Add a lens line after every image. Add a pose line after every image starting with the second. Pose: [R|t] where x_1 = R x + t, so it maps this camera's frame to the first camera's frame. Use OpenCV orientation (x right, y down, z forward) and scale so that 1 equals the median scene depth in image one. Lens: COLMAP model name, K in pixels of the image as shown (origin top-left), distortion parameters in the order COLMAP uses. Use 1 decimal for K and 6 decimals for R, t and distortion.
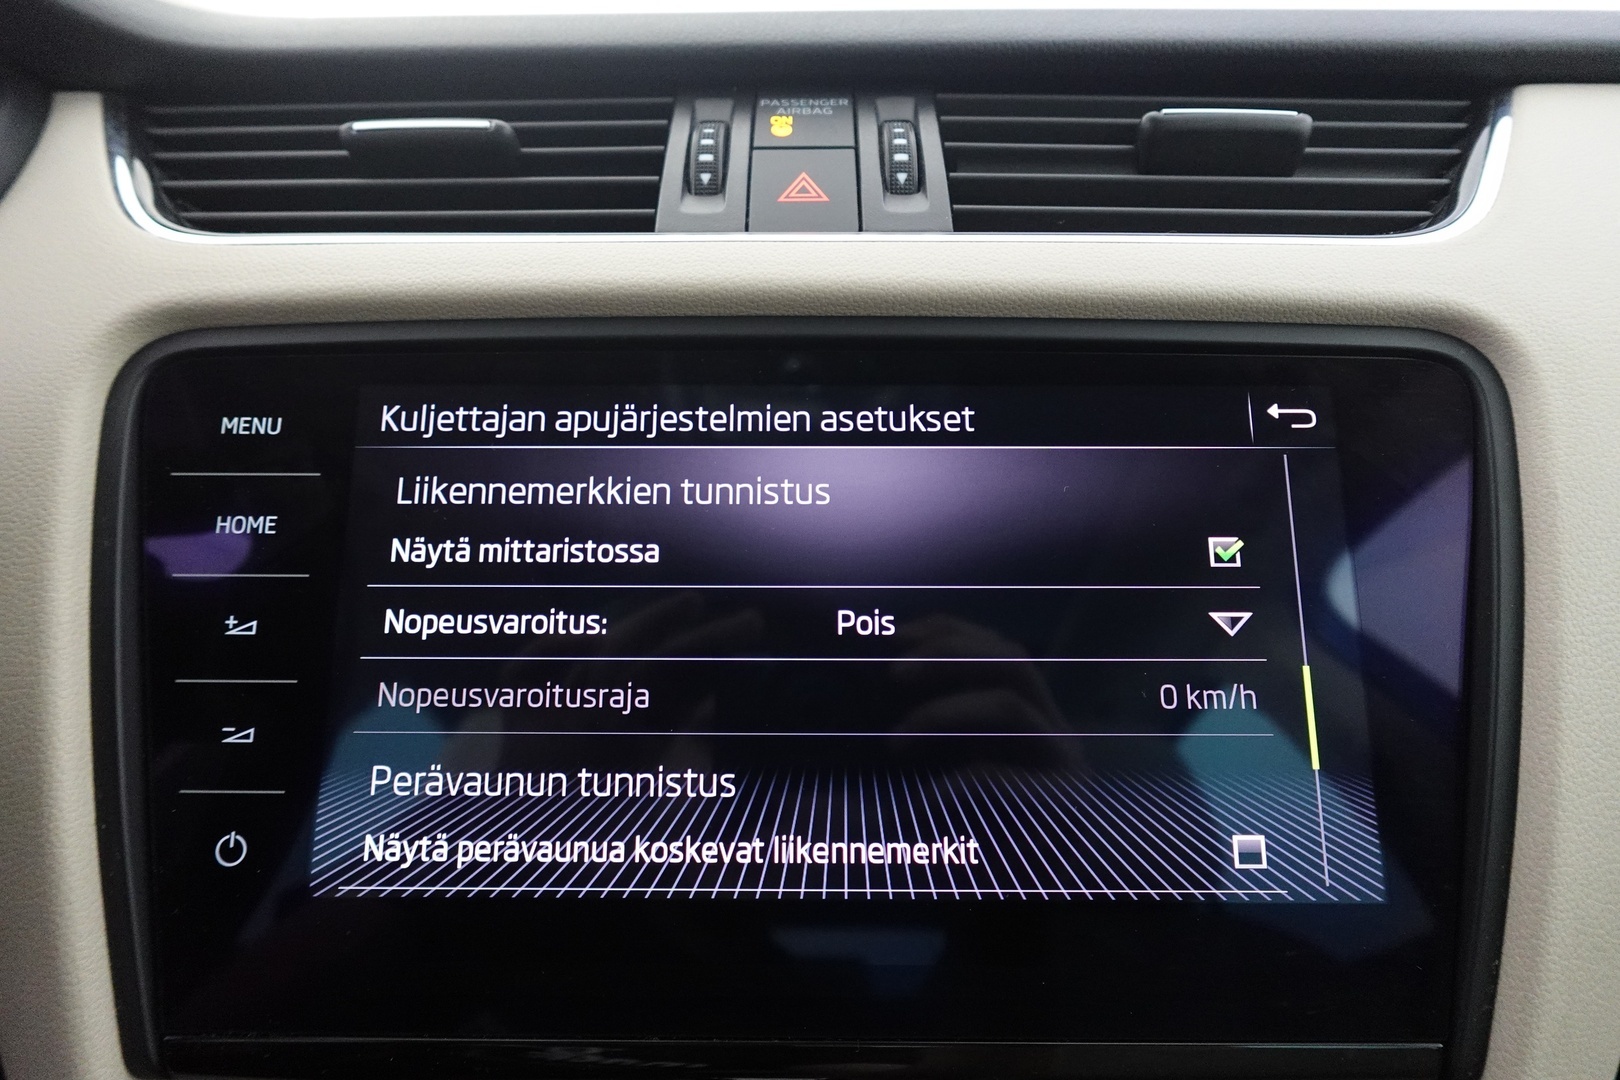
lens RADIAL K [[922.2, 0, 810.0], [0, 922.2, 540.0], [0, 0, 1]] dist [-0.001310, 0.001918]
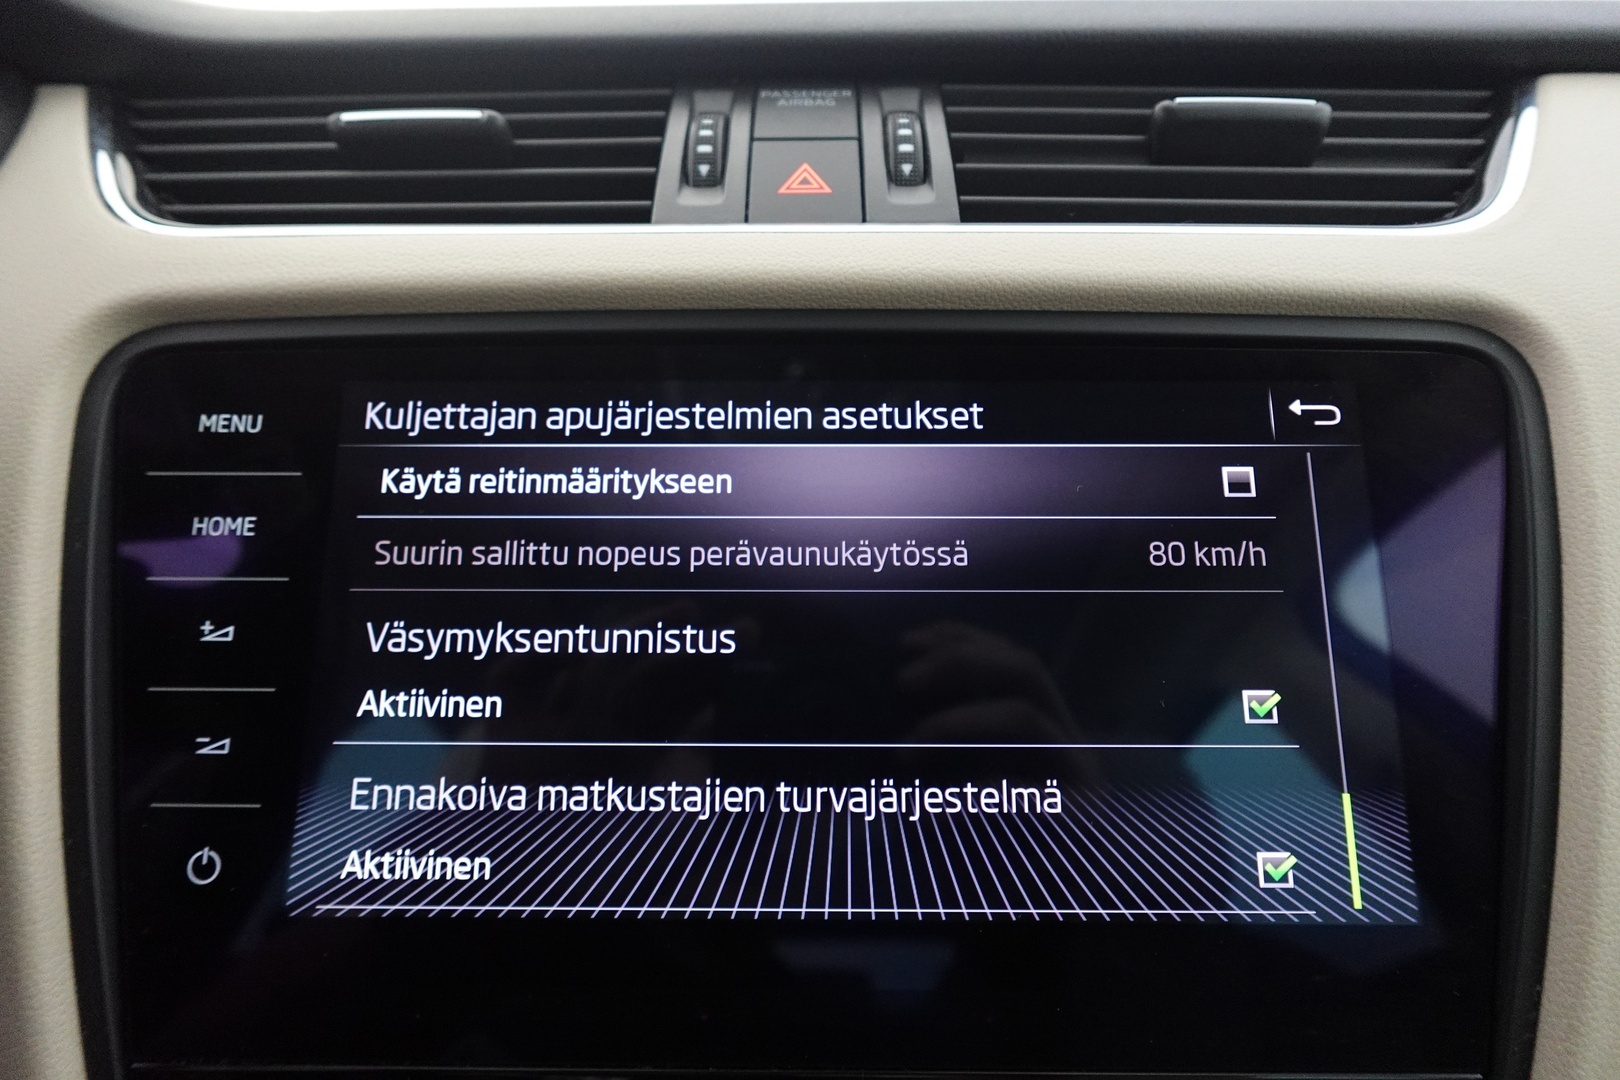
lens RADIAL K [[918.8, 0, 810.0], [0, 918.8, 540.0], [0, 0, 1]] dist [0.000193, -0.000622]
pose [[0.999992, -0.000244, -0.003881, 0.002028], [0.000202, 0.999941, -0.010831, 0.008123], [0.003884, 0.010830, 0.999934, 0.045231]]
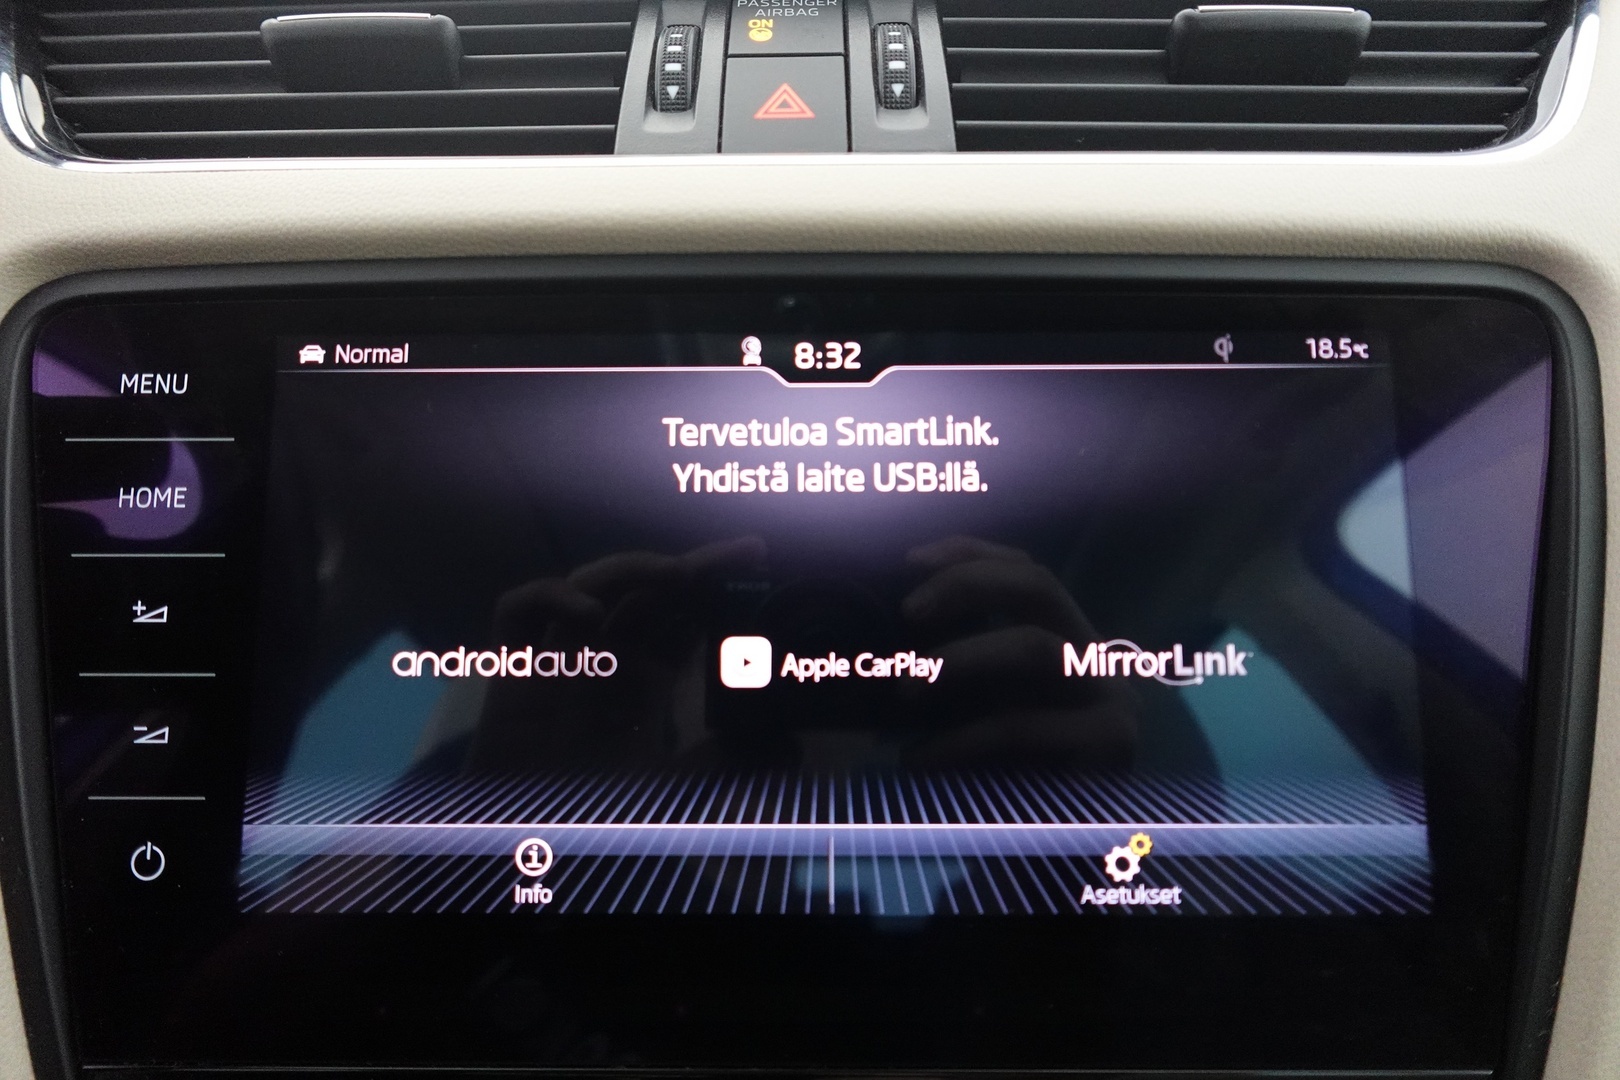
lens RADIAL K [[918.8, 0, 810.0], [0, 918.8, 540.0], [0, 0, 1]] dist [0.000193, -0.000622]
pose [[0.999981, -0.004929, -0.003796, 0.020530], [0.005180, 0.997587, 0.069228, -0.032716], [0.003445, -0.069247, 0.997594, 0.119181]]
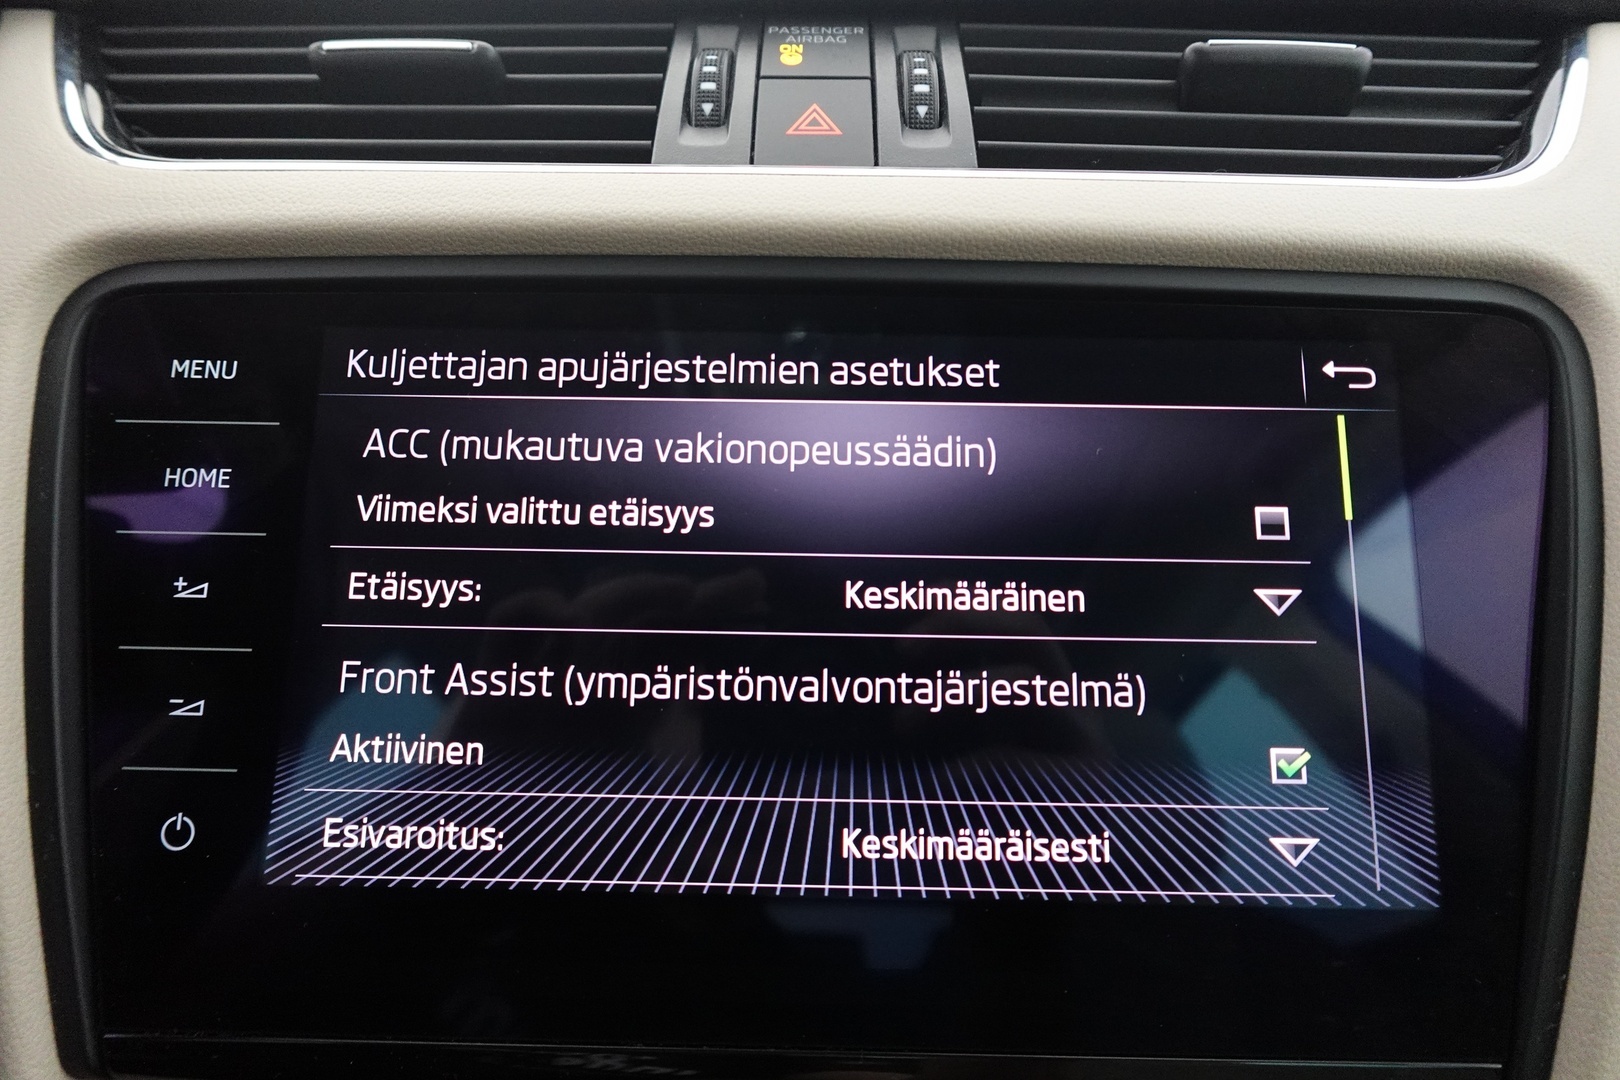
lens RADIAL K [[918.8, 0, 810.0], [0, 918.8, 540.0], [0, 0, 1]] dist [0.000193, -0.000622]
pose [[0.999890, 0.014756, -0.001123, -0.004787], [-0.014723, 0.999587, 0.024694, 0.013311], [0.001487, -0.024674, 0.999694, 0.090007]]
